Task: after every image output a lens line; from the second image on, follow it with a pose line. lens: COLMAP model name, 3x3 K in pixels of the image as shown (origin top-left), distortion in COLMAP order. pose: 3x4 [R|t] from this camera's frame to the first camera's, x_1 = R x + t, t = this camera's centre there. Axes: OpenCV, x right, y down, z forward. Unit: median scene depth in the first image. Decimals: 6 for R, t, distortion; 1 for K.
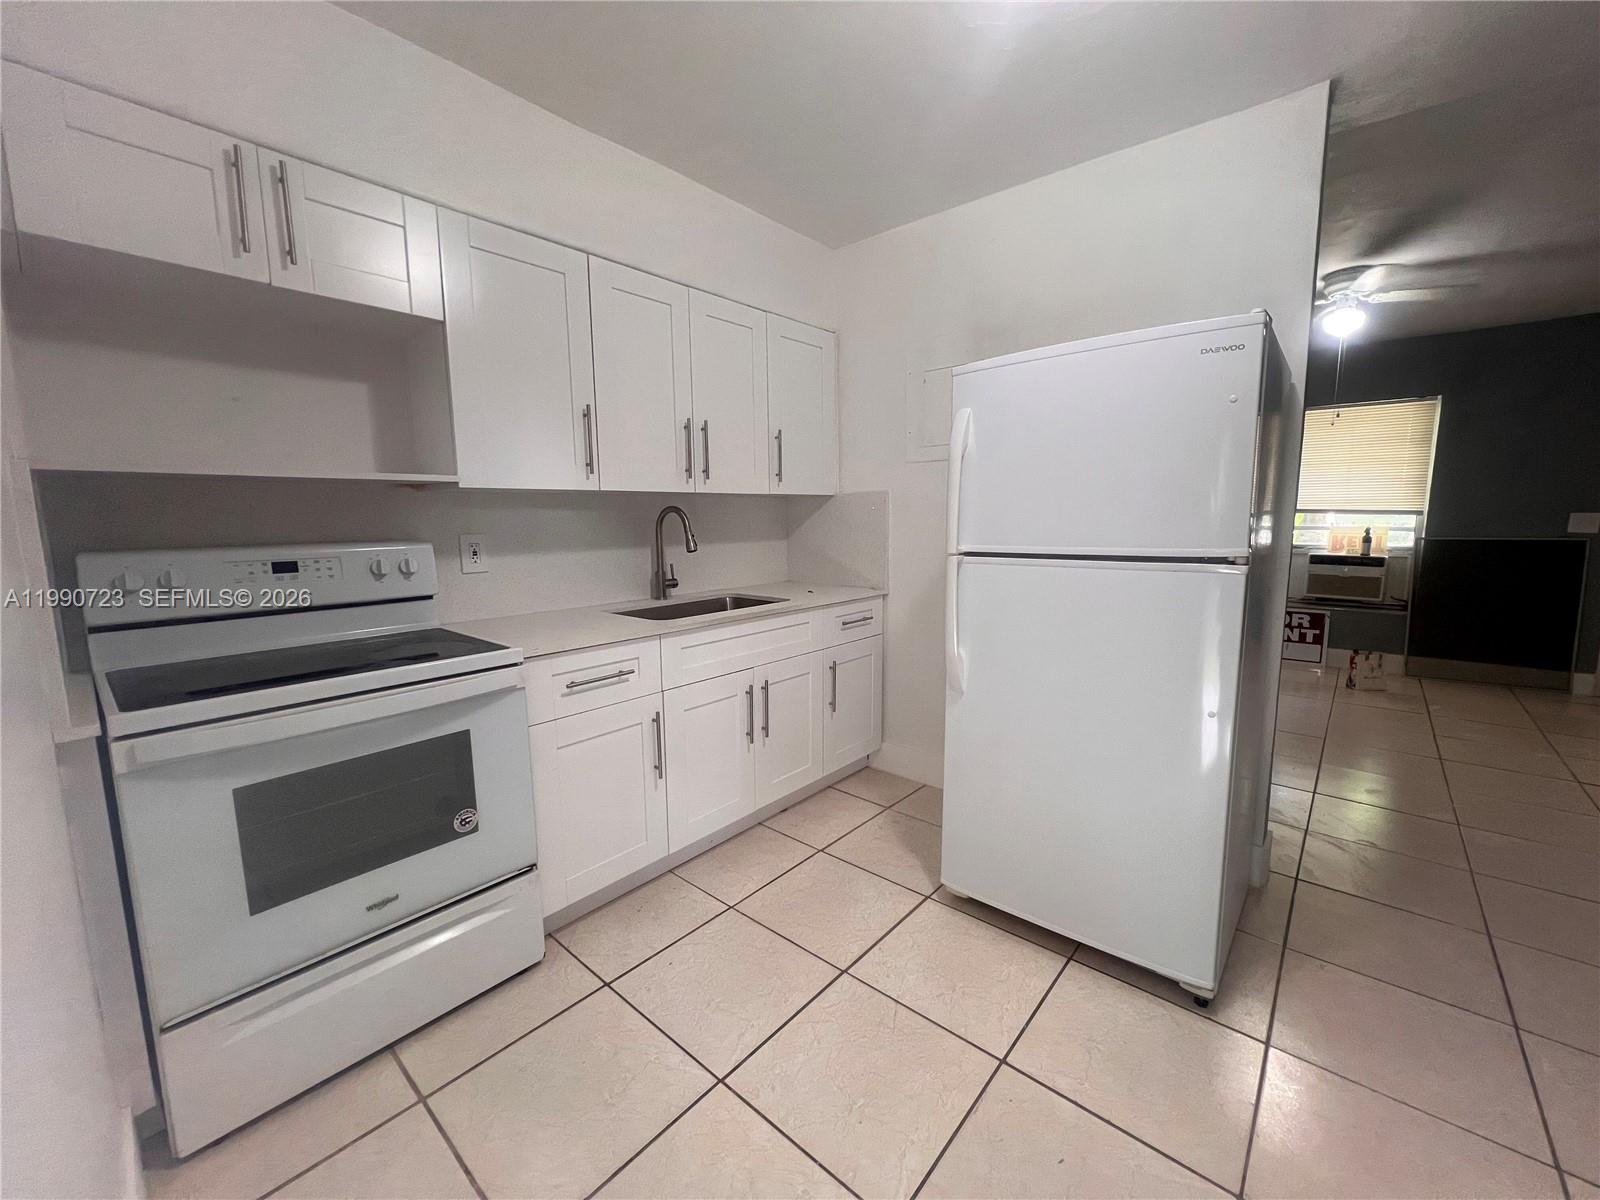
lens RADIAL K [[639.8, 0, 794.8], [0, 639.8, 601.1], [0, 0, 1]] dist [-0.000182, -0.000354]
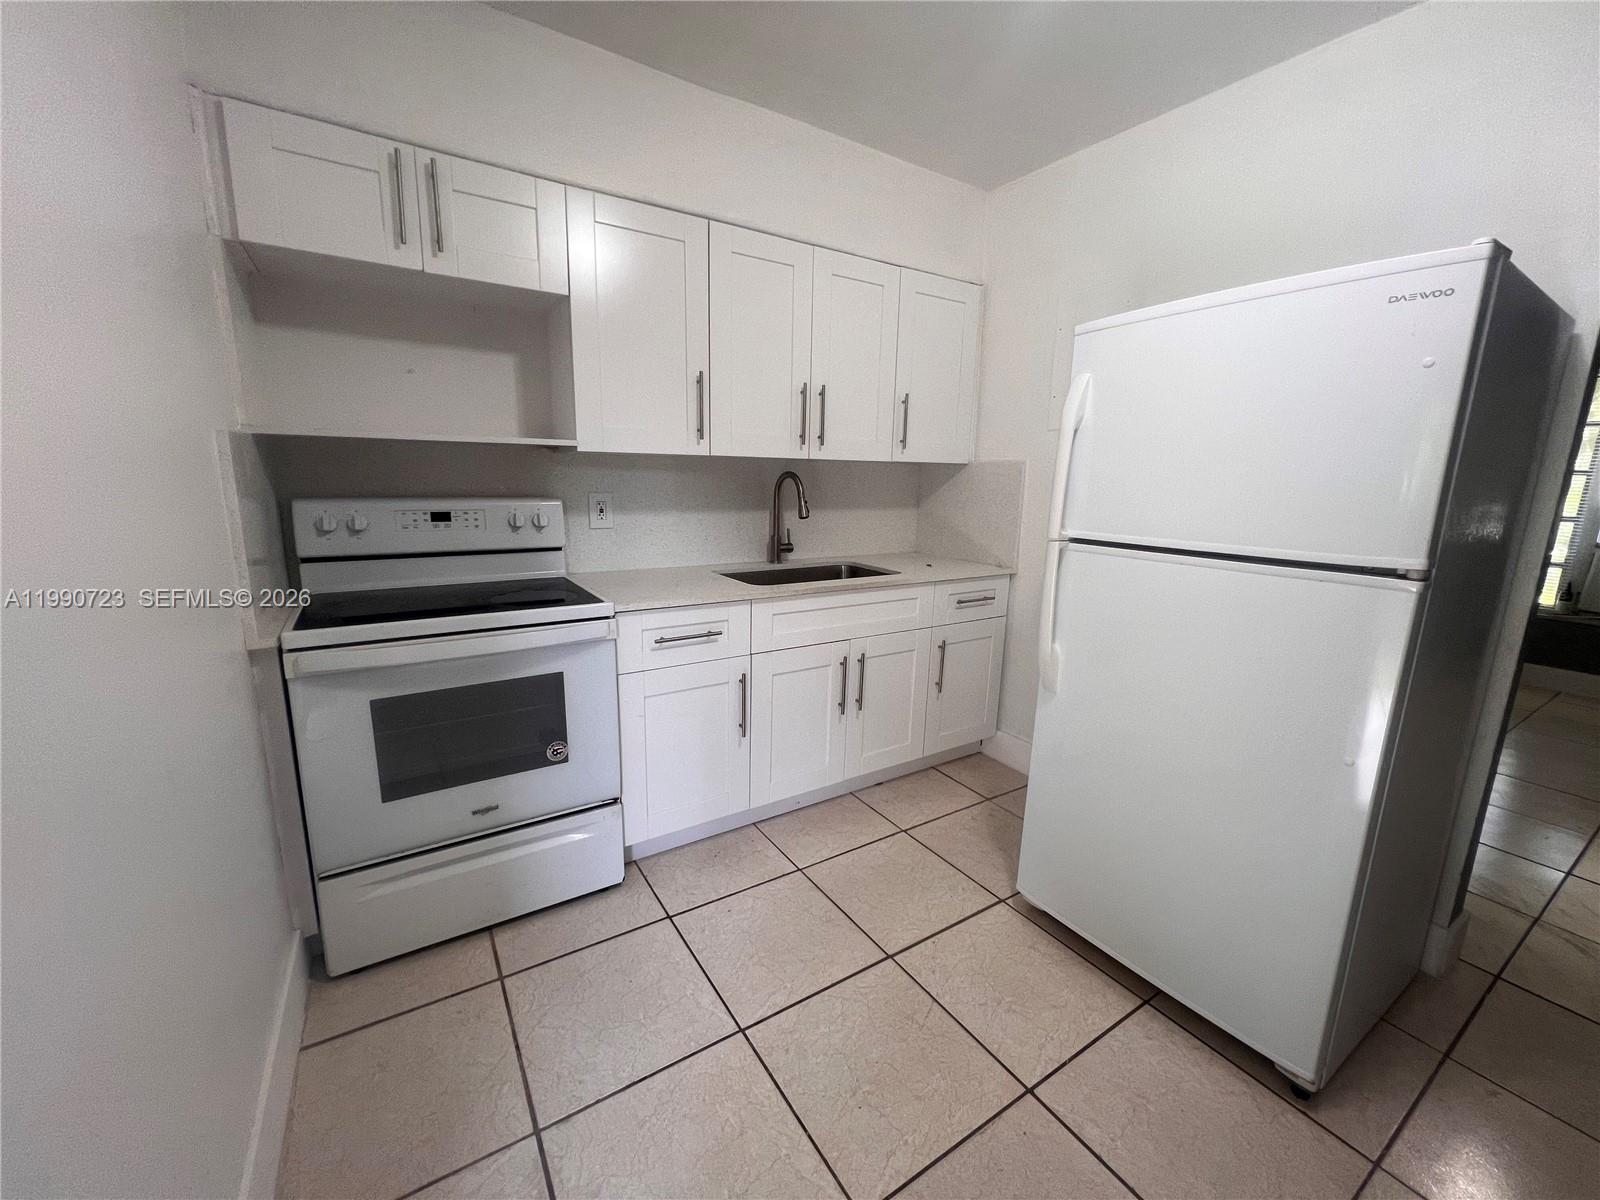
lens RADIAL K [[639.8, 0, 795.4], [0, 639.8, 600.3], [0, 0, 1]] dist [-0.000182, -0.000354]
pose [[0.959555, 0.086561, -0.267882, 0.142398], [-0.069433, 0.994928, 0.072781, -0.028200], [0.272824, -0.051237, 0.960699, 0.035831]]
